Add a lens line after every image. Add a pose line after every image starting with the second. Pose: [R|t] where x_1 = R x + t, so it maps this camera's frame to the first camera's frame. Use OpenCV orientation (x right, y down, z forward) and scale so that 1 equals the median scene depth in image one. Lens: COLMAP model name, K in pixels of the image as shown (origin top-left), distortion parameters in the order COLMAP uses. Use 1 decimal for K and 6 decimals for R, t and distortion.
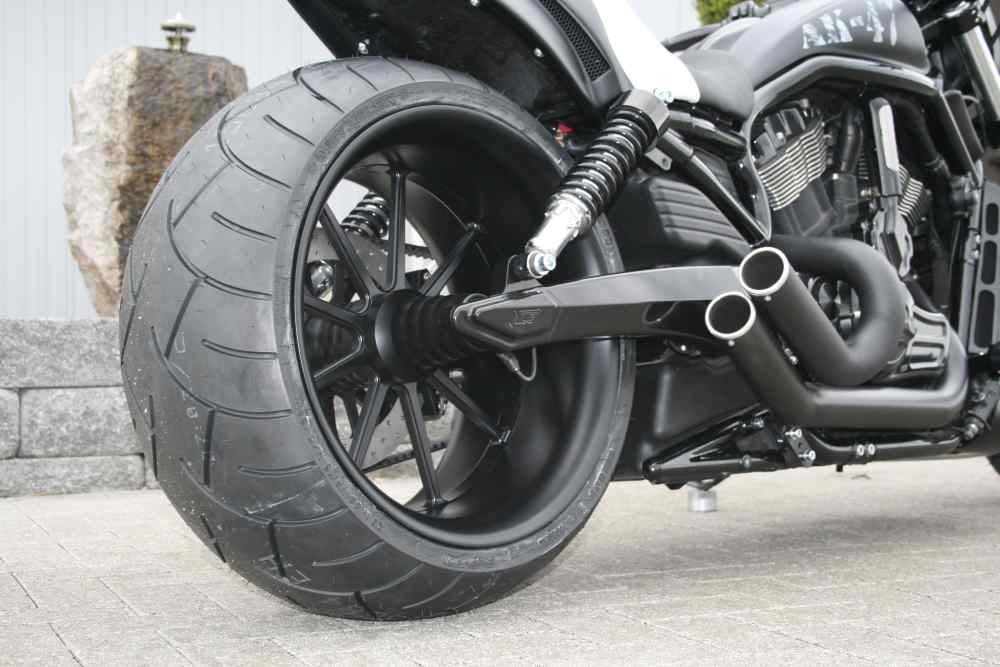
lens RADIAL K [[1479.1, 0, 500.0], [0, 1479.1, 333.5], [0, 0, 1]] dist [-0.024755, -0.057422]
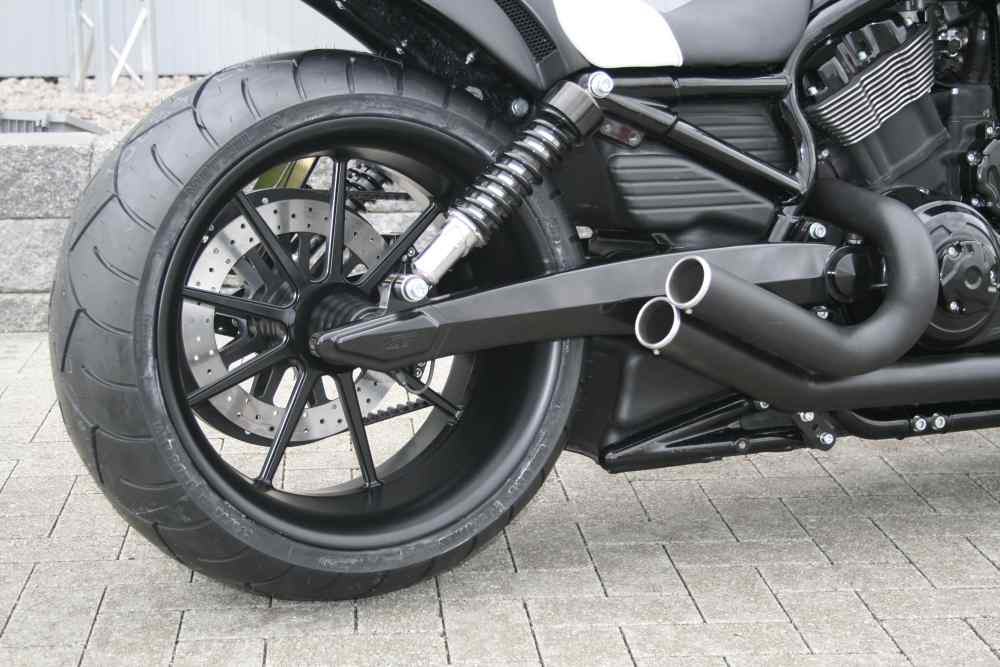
lens RADIAL K [[1997.8, 0, 500.0], [0, 1997.8, 333.5], [0, 0, 1]] dist [-0.028776, 0.280154]
pose [[0.939129, 0.071793, -0.335980, 0.391472], [0.000639, 0.977557, 0.210671, -0.219788], [0.343565, -0.198062, 0.918006, -0.174917]]
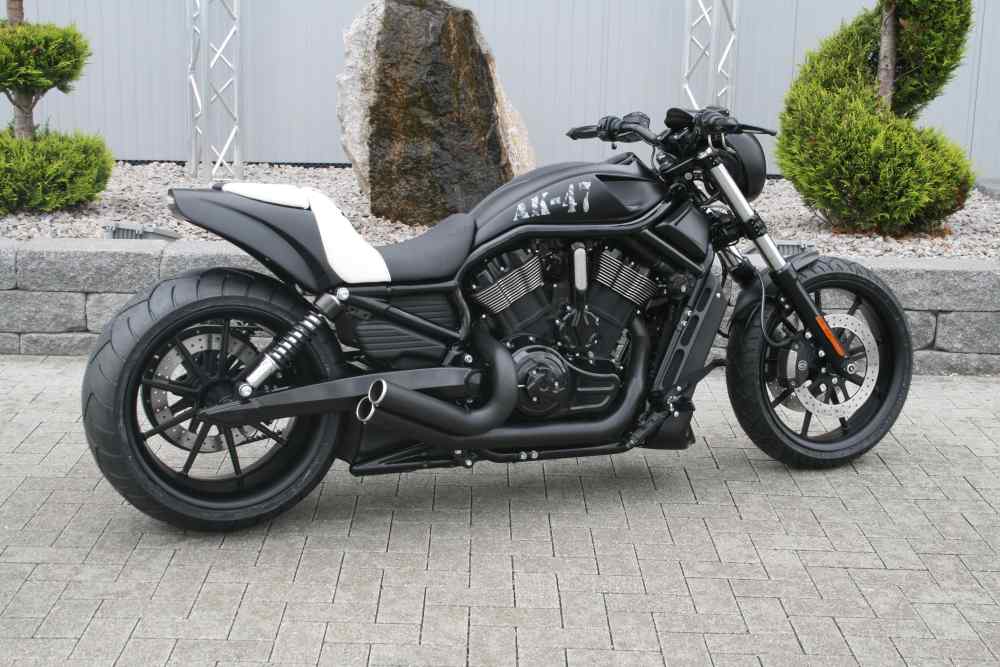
lens RADIAL K [[1593.2, 0, 500.0], [0, 1593.2, 333.5], [0, 0, 1]] dist [-0.026820, -0.060420]
pose [[0.910998, 0.122427, -0.393819, 0.913887], [-0.024231, 0.969161, 0.245233, -0.508556], [0.411697, -0.213864, 0.885871, -0.640151]]
